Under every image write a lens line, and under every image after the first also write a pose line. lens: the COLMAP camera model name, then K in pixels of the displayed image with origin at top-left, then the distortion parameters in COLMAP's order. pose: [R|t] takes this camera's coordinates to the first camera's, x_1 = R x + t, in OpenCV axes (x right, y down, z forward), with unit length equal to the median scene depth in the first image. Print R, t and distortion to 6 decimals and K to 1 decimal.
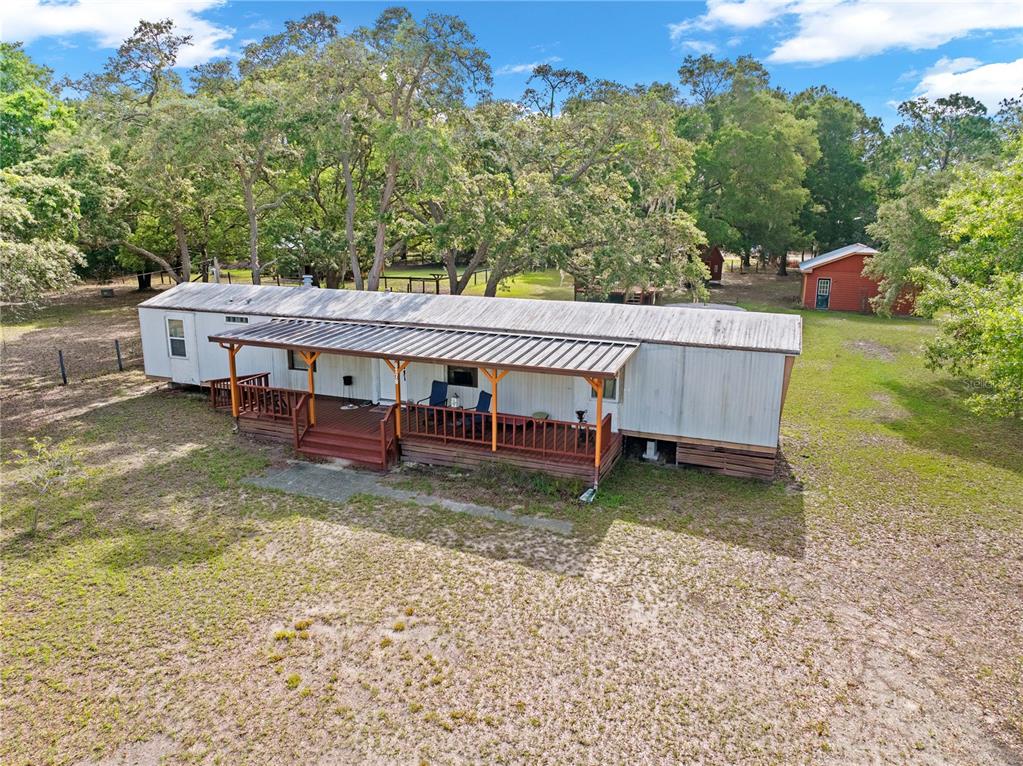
lens RADIAL K [[721.0, 0, 507.8], [0, 721.0, 382.6], [0, 0, 1]] dist [-0.049306, 0.014657]
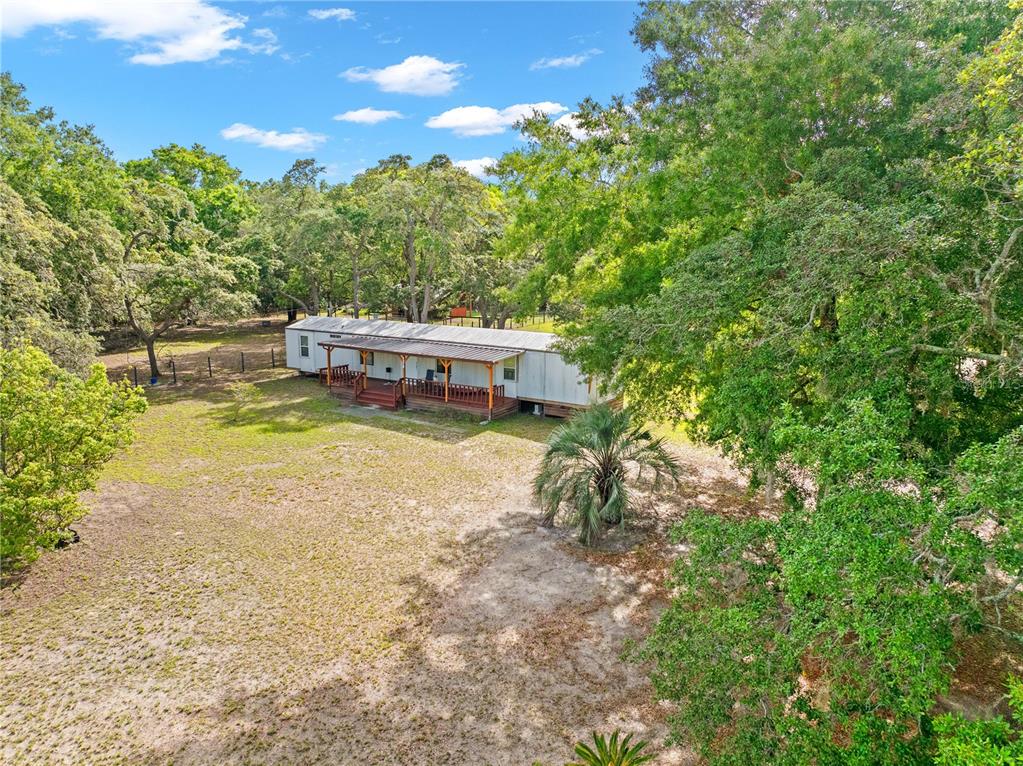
lens RADIAL K [[721.0, 0, 507.1], [0, 721.0, 381.9], [0, 0, 1]] dist [-0.049306, 0.014657]
pose [[0.983285, 0.035441, -0.178593, 0.382740], [-0.046069, 0.997383, -0.055719, 0.109520], [0.176151, 0.063016, 0.982344, -0.714873]]
